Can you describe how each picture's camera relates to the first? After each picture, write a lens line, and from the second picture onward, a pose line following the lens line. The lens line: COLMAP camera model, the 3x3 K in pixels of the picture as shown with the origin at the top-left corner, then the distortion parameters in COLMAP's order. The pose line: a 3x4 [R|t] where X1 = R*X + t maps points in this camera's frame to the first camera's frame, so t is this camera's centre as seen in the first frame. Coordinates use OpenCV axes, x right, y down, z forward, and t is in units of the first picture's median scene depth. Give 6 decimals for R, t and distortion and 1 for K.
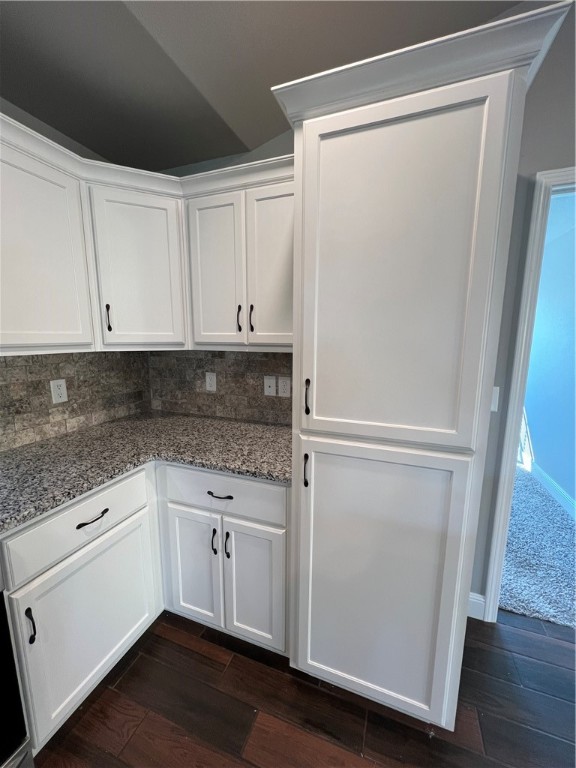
lens RADIAL K [[309.1, 0, 288.0], [0, 309.1, 384.0], [0, 0, 1]] dist [-0.000130, -0.000064]
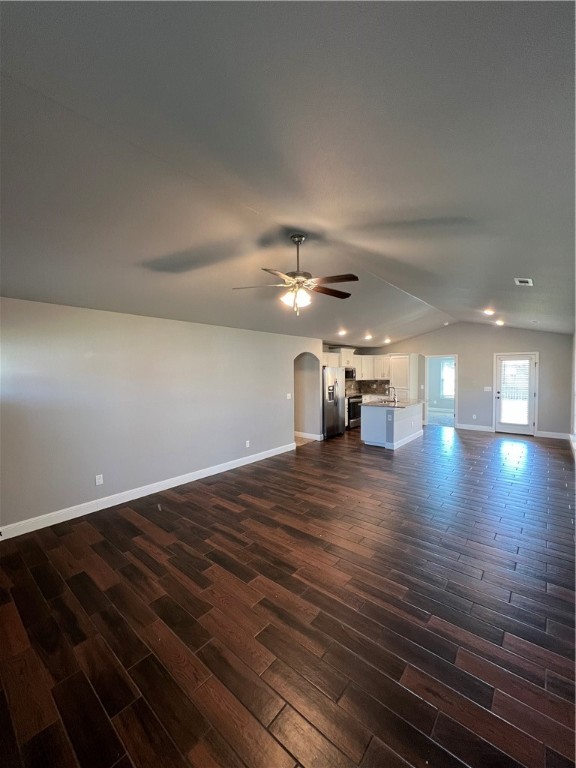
lens RADIAL K [[308.3, 0, 288.0], [0, 308.3, 384.0], [0, 0, 1]] dist [0.000029, -0.007107]
pose [[0.940574, 0.001513, -0.339586, 0.178220], [-0.039147, 0.993807, -0.104000, 0.683200], [0.337326, 0.111114, 0.934808, -5.381872]]
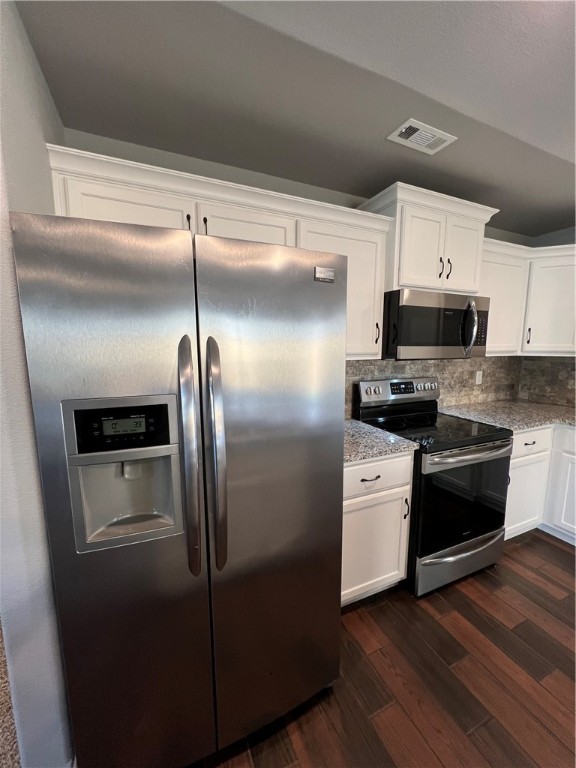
lens RADIAL K [[309.1, 0, 288.0], [0, 309.1, 384.0], [0, 0, 1]] dist [-0.000130, -0.000064]
pose [[0.705036, 0.095051, -0.702773, -0.264136], [-0.109617, 0.993674, 0.024426, 0.131362], [0.700649, 0.059815, 0.710995, -0.974735]]
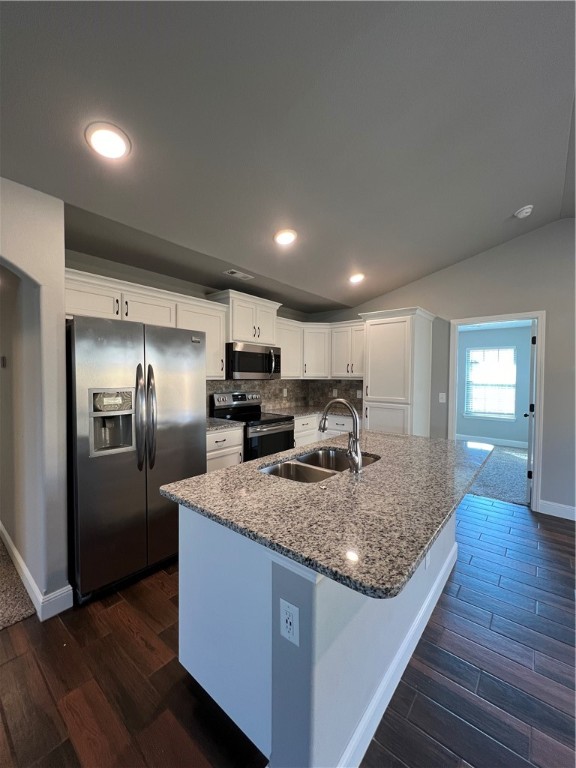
lens RADIAL K [[309.1, 0, 288.0], [0, 309.1, 384.0], [0, 0, 1]] dist [-0.000130, -0.000064]
pose [[0.945361, 0.012234, -0.325797, 0.235634], [-0.054201, 0.991287, -0.120051, 0.285802], [0.321490, 0.131150, 0.937787, -1.721151]]
